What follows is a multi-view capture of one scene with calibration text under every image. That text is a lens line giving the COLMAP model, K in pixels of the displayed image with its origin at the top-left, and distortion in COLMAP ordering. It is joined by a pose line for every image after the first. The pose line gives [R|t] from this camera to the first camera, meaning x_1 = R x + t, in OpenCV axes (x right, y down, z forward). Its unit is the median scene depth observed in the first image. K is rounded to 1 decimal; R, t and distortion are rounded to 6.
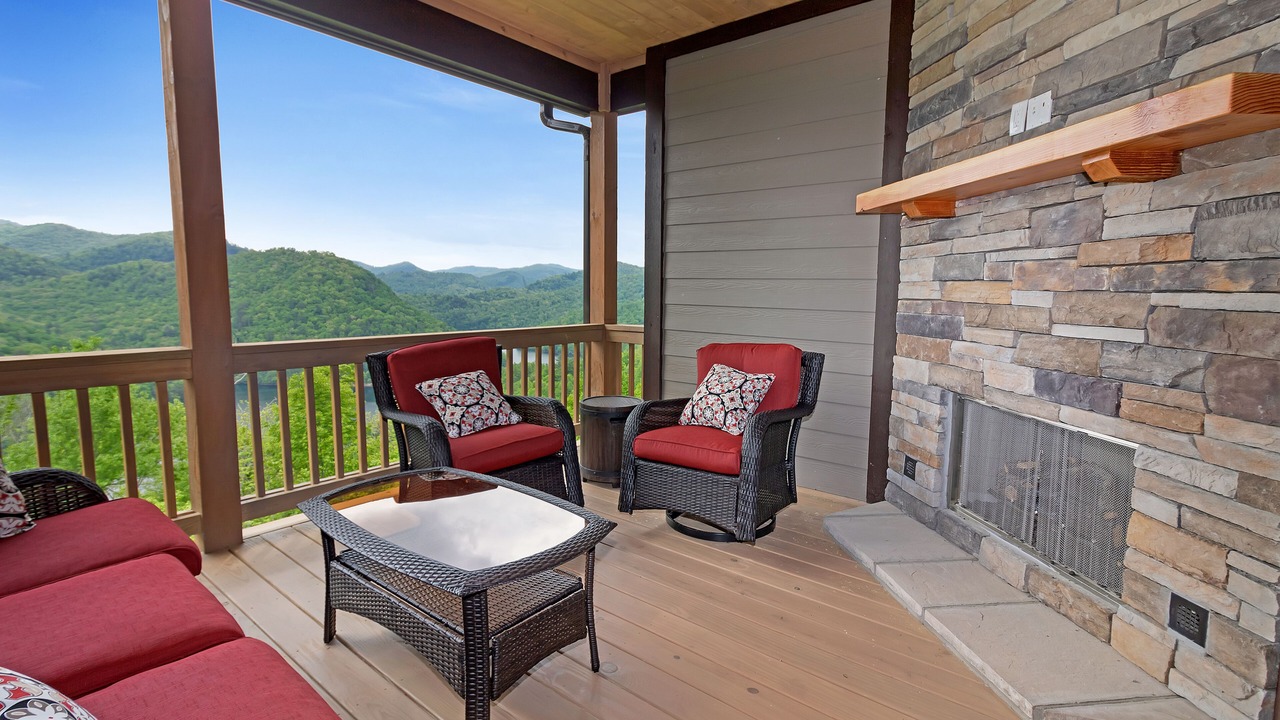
lens RADIAL K [[595.6, 0, 639.7], [0, 595.6, 356.9], [0, 0, 1]] dist [-0.000656, 0.000922]
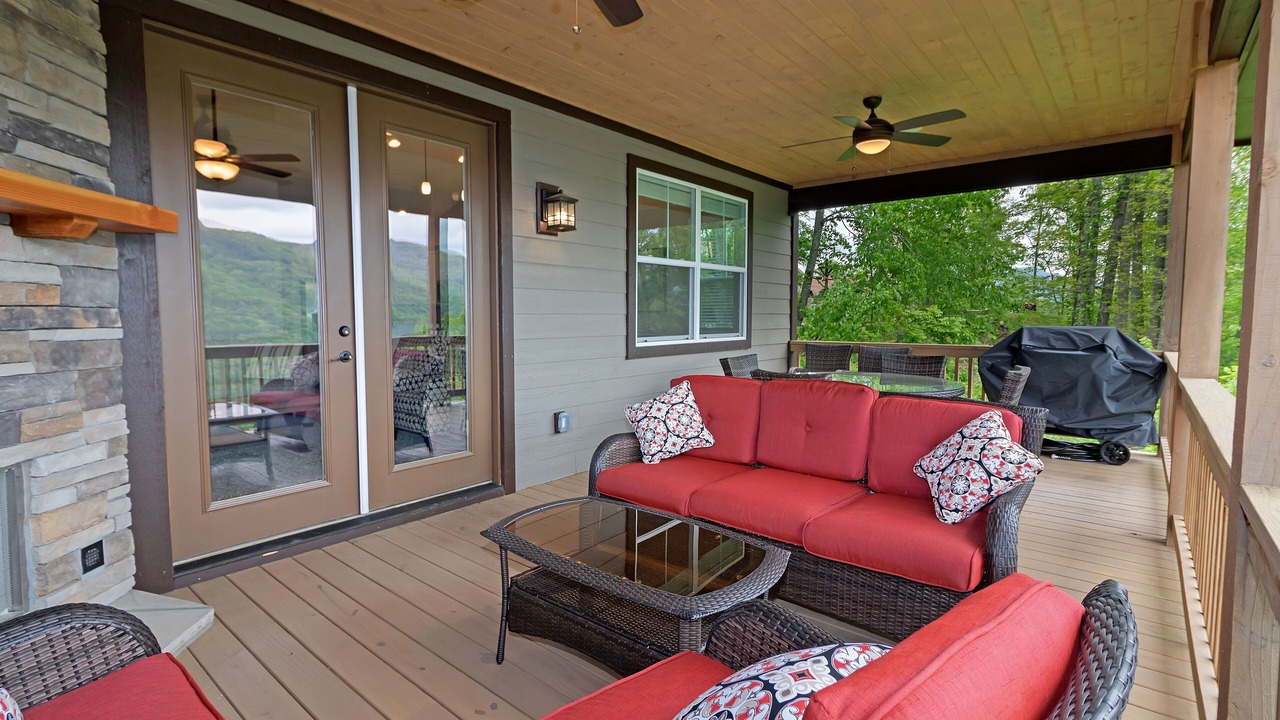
lens RADIAL K [[595.6, 0, 640.2], [0, 595.6, 357.0], [0, 0, 1]] dist [-0.000656, 0.000922]
pose [[-0.999862, -0.015949, 0.004751, -0.388057], [-0.014837, 0.983641, 0.179530, -0.303207], [-0.007536, 0.179435, -0.983741, 2.292545]]
